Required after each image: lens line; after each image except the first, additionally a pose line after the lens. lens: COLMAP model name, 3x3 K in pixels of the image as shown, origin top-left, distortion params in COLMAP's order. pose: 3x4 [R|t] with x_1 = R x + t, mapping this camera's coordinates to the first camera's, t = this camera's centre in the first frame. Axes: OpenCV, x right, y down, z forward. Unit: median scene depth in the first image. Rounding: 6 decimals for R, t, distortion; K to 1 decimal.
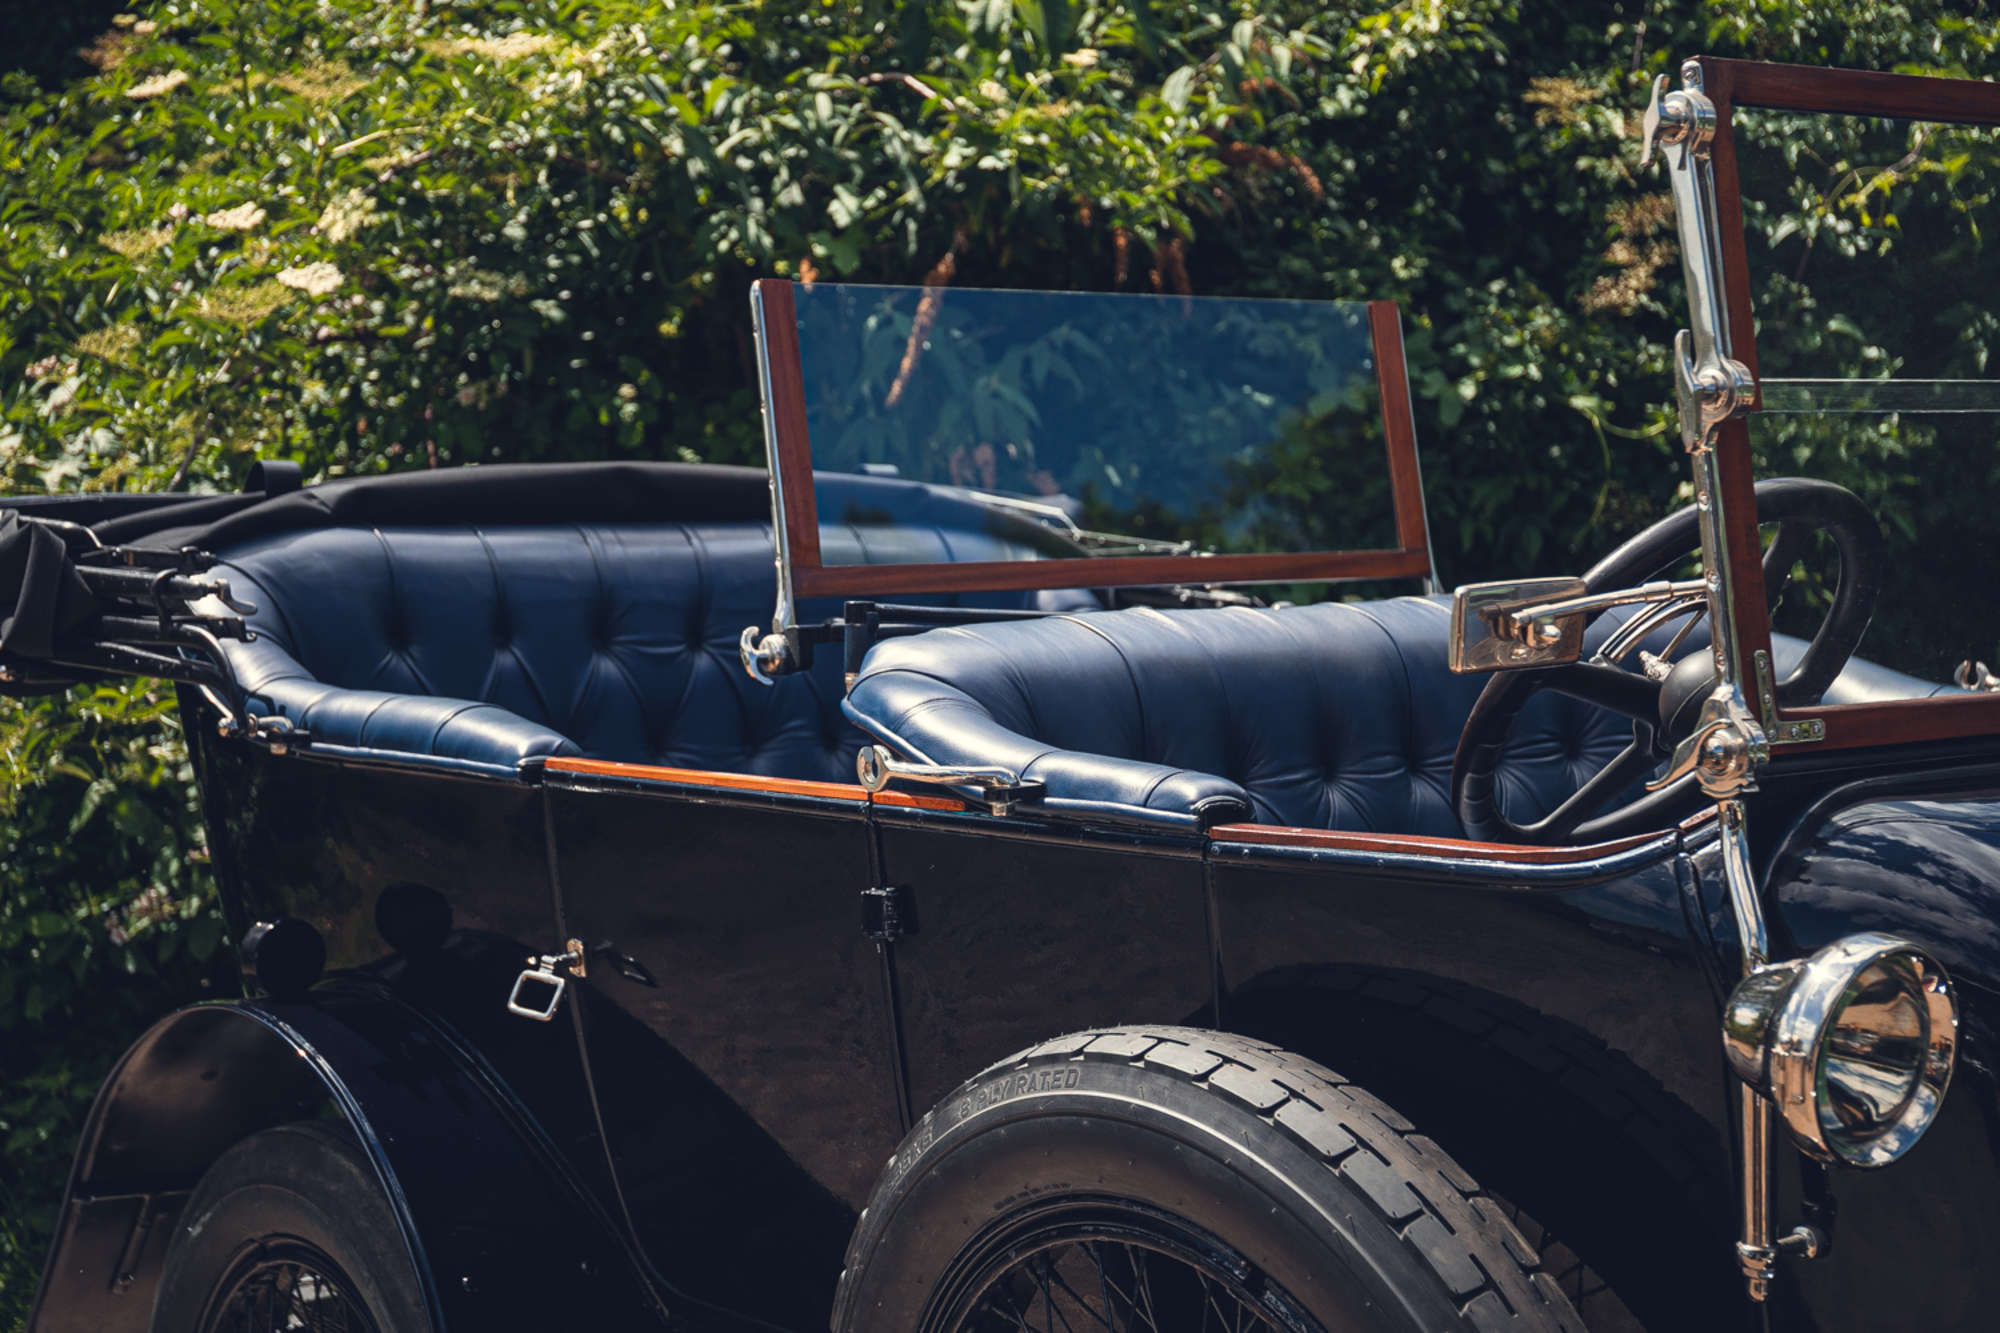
lens RADIAL K [[3353.6, 0, 1059.2], [0, 3353.6, 721.9], [0, 0, 1]] dist [0.079698, 0.188050]
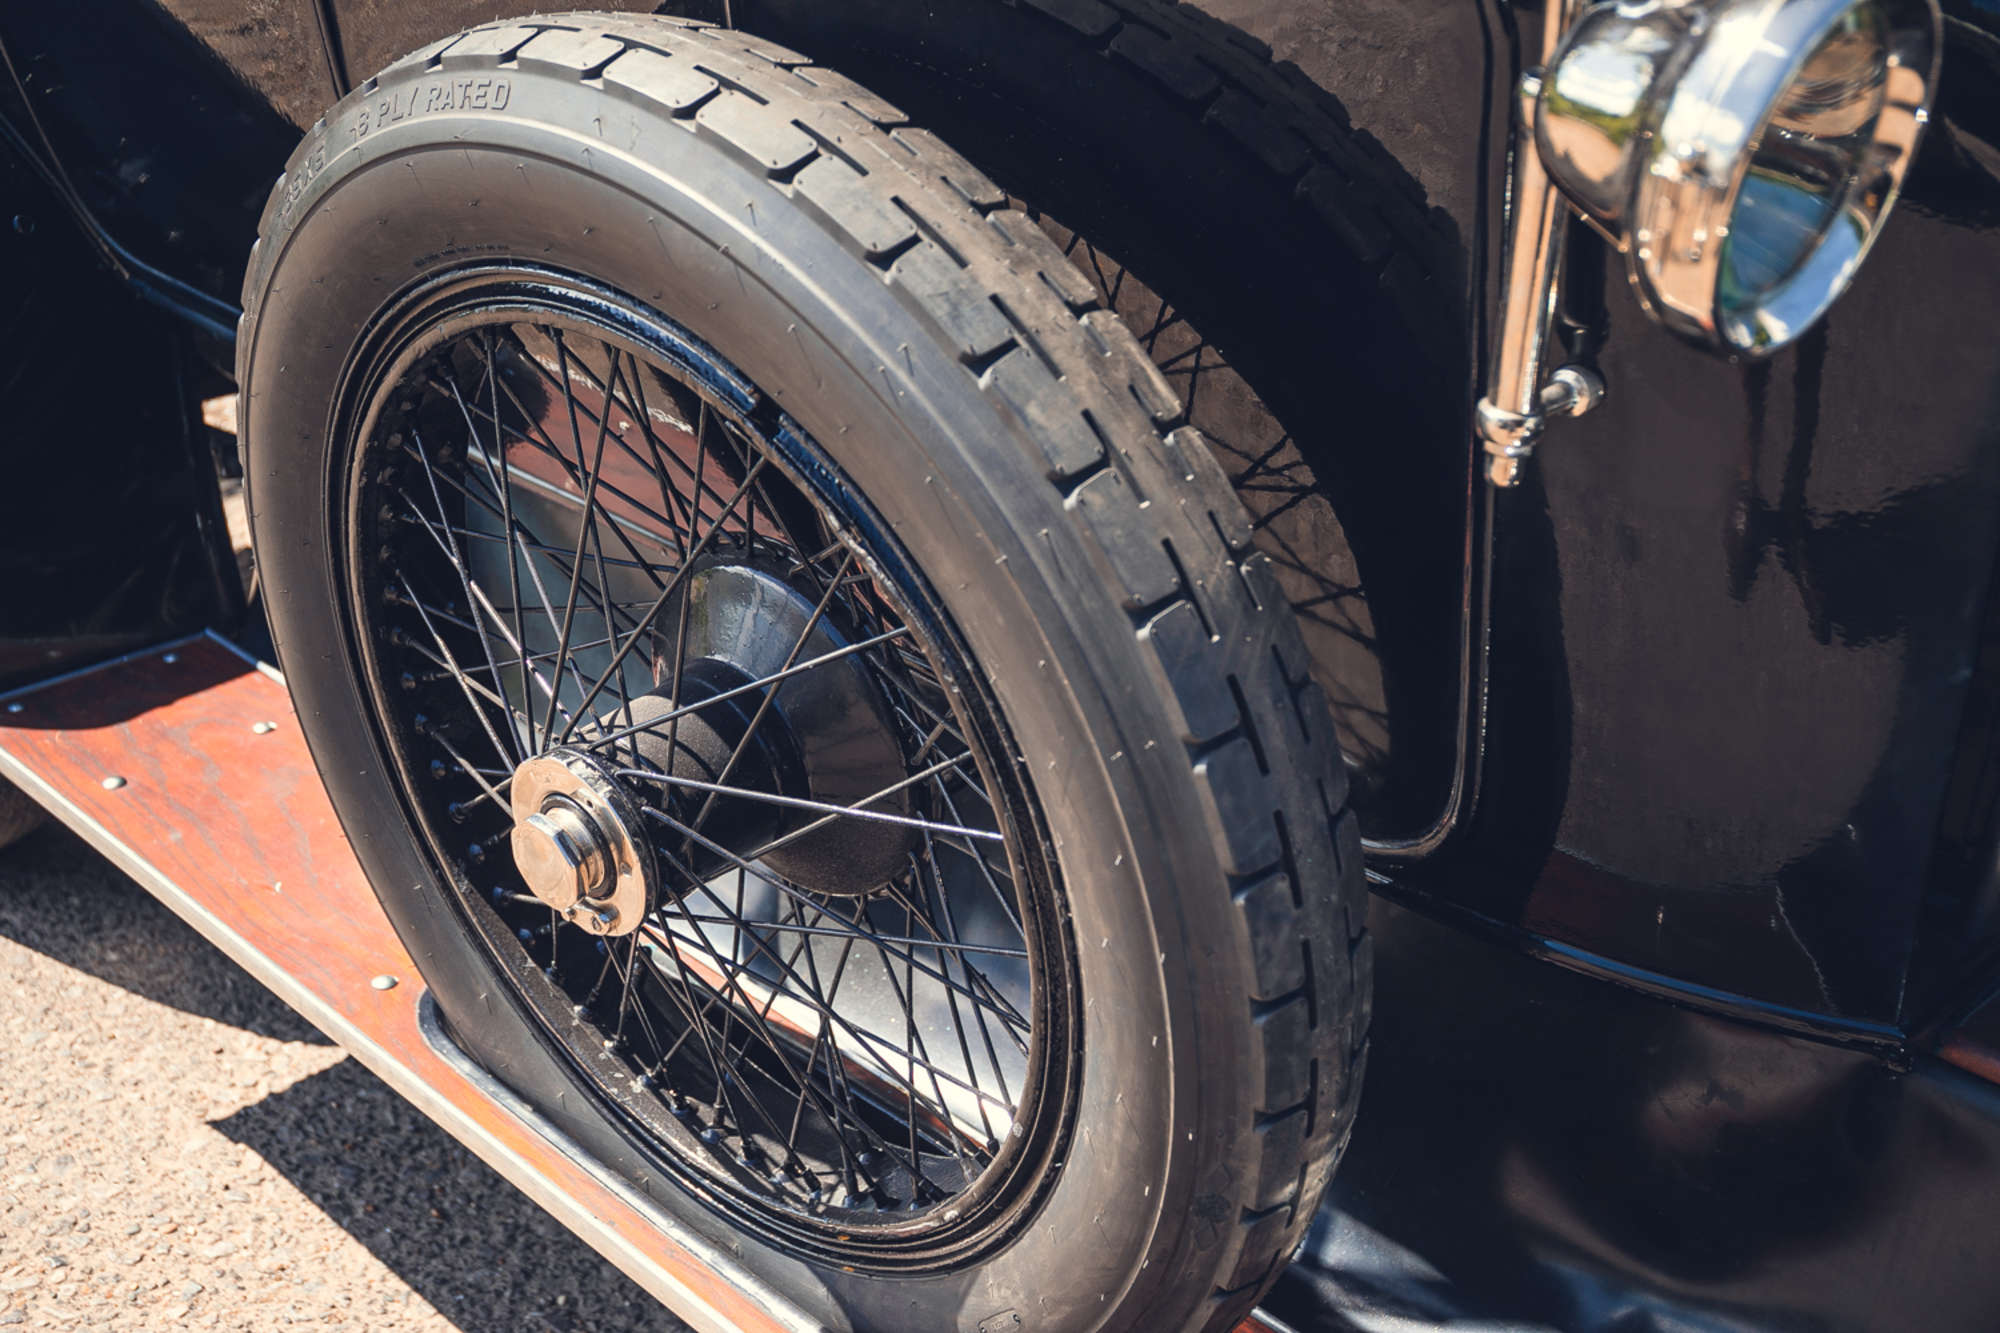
lens RADIAL K [[2397.7, 0, 1000.0], [0, 2397.7, 666.5], [0, 0, 1]] dist [-0.002365, -0.021083]
pose [[0.992400, -0.013353, 0.122326, 0.042142], [-0.037135, 0.915251, 0.401170, 0.013567], [-0.117316, -0.402664, 0.907799, 0.492297]]
